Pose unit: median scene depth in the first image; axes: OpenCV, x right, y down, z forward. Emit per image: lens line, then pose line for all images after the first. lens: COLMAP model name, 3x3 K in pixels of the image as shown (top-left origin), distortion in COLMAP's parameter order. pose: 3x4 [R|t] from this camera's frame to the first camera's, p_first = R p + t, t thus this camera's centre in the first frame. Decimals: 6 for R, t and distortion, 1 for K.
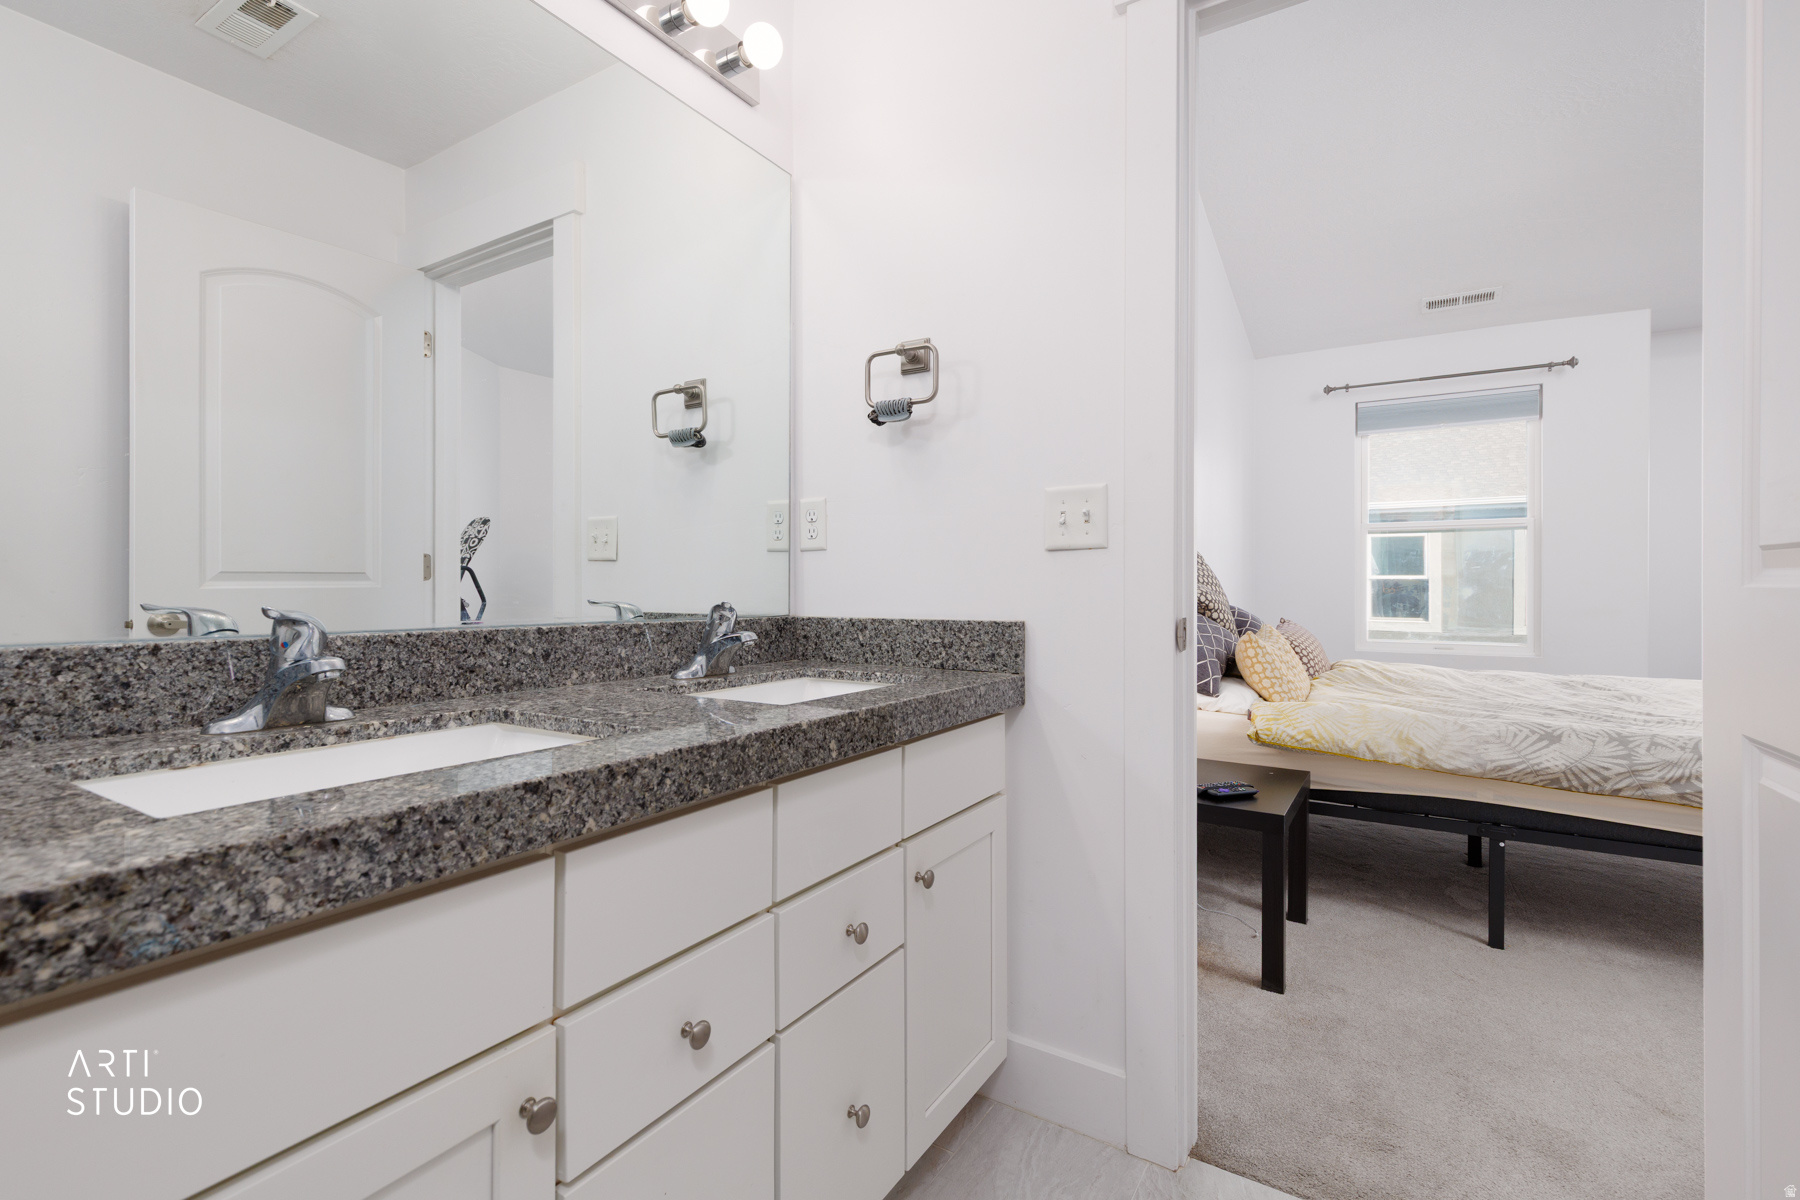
lens RADIAL K [[813.9, 0, 899.5], [0, 813.9, 598.9], [0, 0, 1]] dist [0.005156, -0.001185]
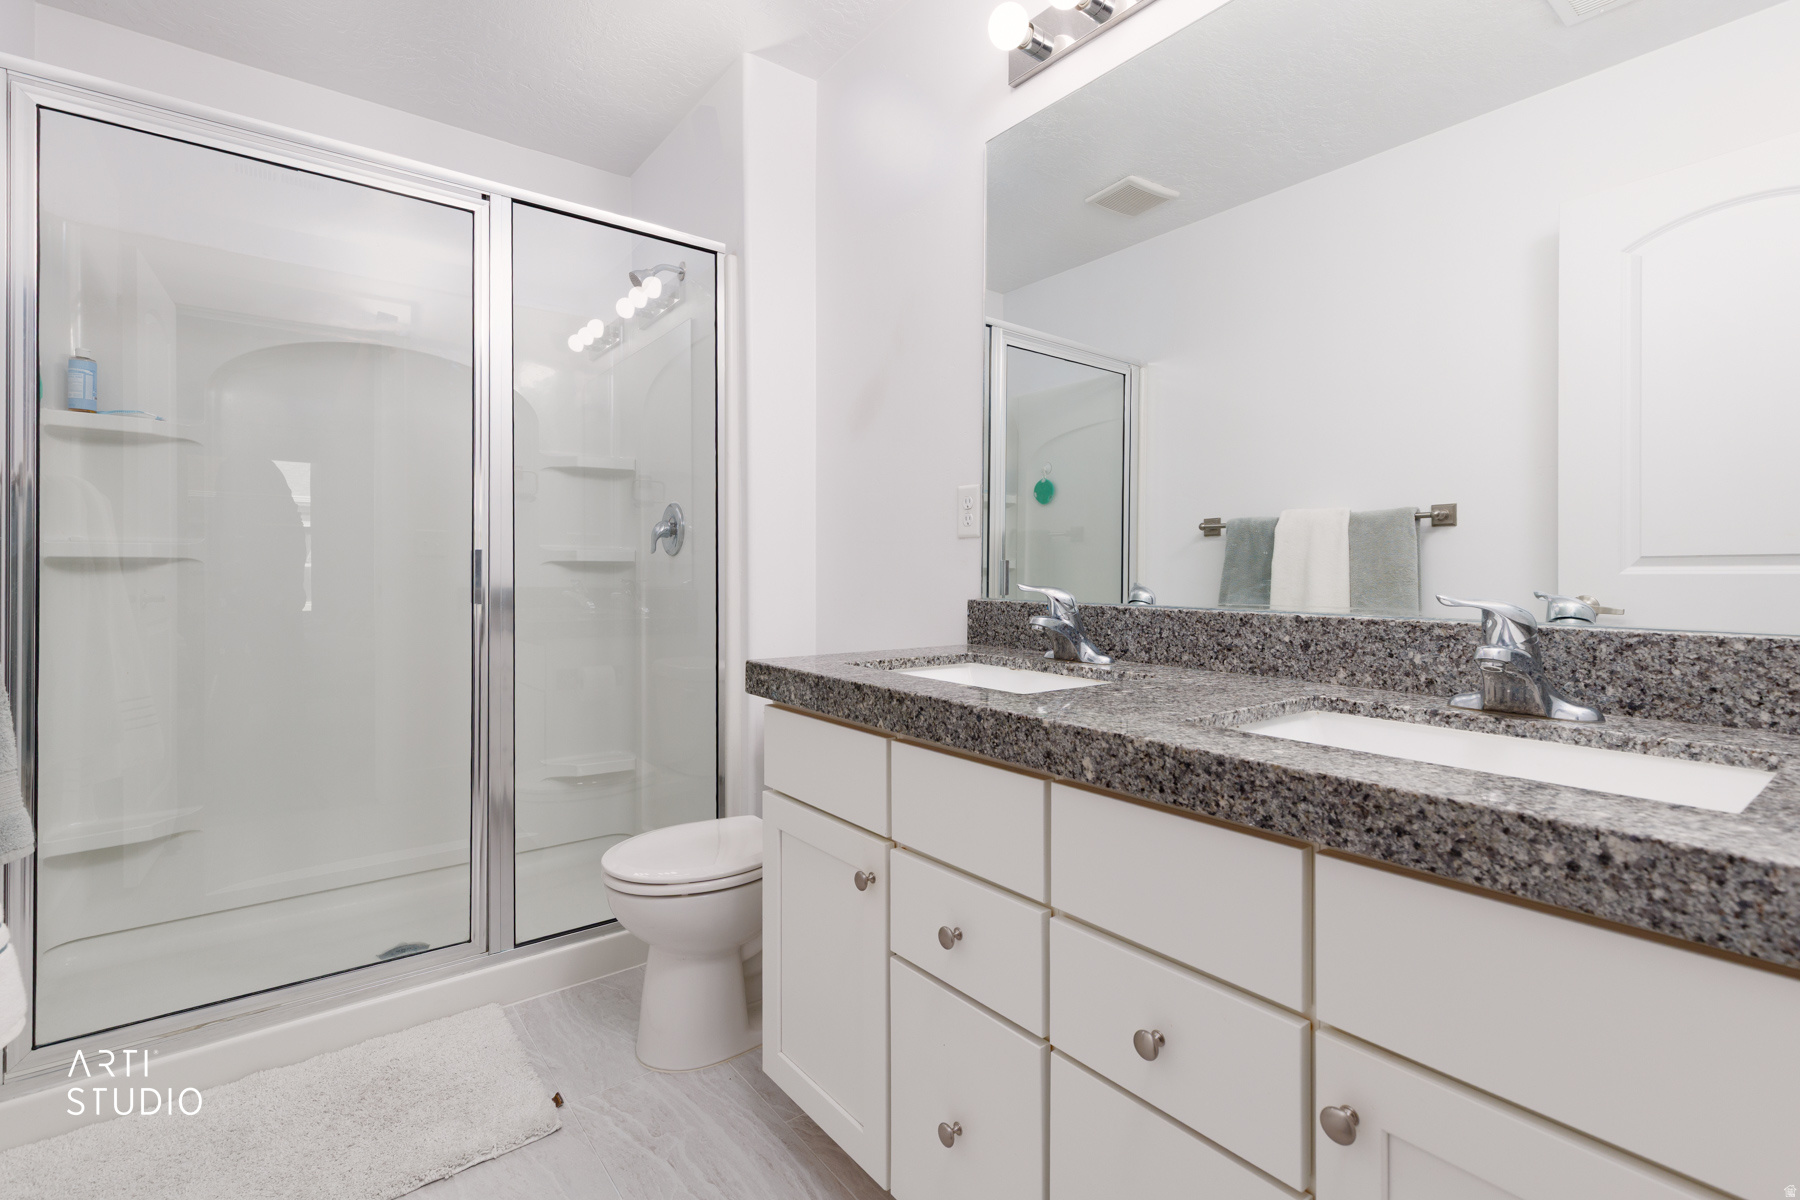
lens RADIAL K [[813.9, 0, 882.4], [0, 813.9, 560.6], [0, 0, 1]] dist [0.005156, -0.001185]
pose [[-0.347874, -0.012121, -0.937463, 0.709544], [-0.015214, 0.999858, -0.007282, -0.016906], [0.937418, 0.011729, -0.348008, 0.997664]]
